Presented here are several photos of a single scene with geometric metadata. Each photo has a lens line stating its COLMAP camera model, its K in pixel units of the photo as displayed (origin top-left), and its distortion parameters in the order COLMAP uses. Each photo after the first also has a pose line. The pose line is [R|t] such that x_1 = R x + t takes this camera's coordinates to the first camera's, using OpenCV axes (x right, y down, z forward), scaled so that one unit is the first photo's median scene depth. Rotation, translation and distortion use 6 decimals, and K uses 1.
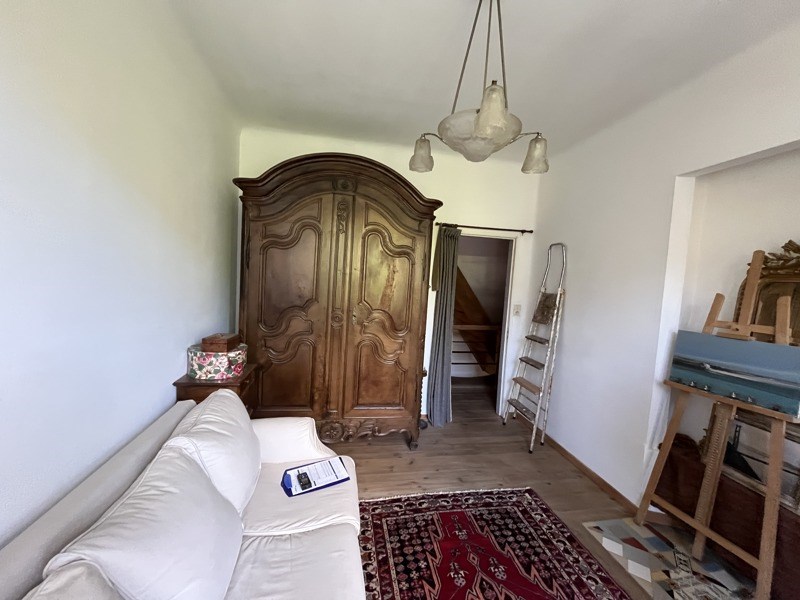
lens RADIAL K [[323.3, 0, 399.9], [0, 323.3, 300.2], [0, 0, 1]] dist [-0.000815, -0.000139]
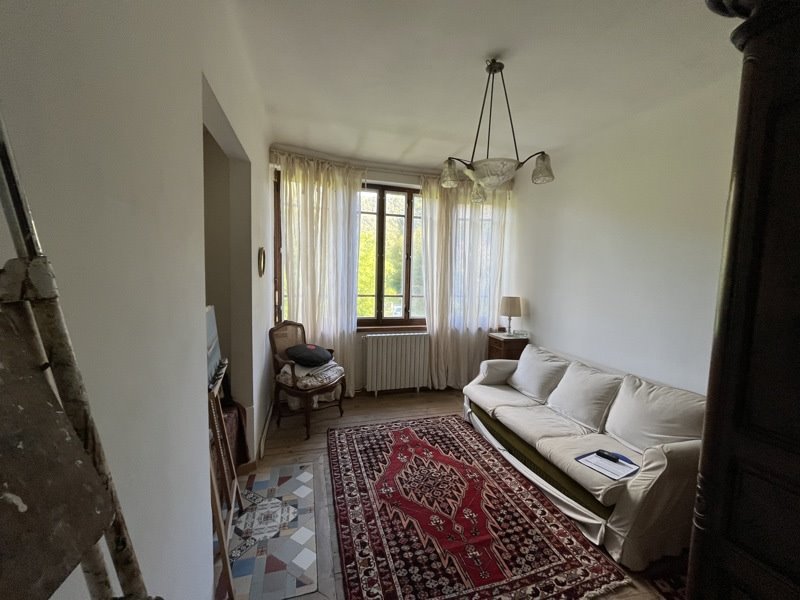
lens RADIAL K [[323.3, 0, 399.7], [0, 323.3, 299.1], [0, 0, 1]] dist [-0.000815, -0.000139]
pose [[-0.991499, -0.074011, -0.107012, 0.572954], [-0.089185, 0.985435, 0.144789, -0.091838], [0.094738, 0.153102, -0.983659, 1.860476]]
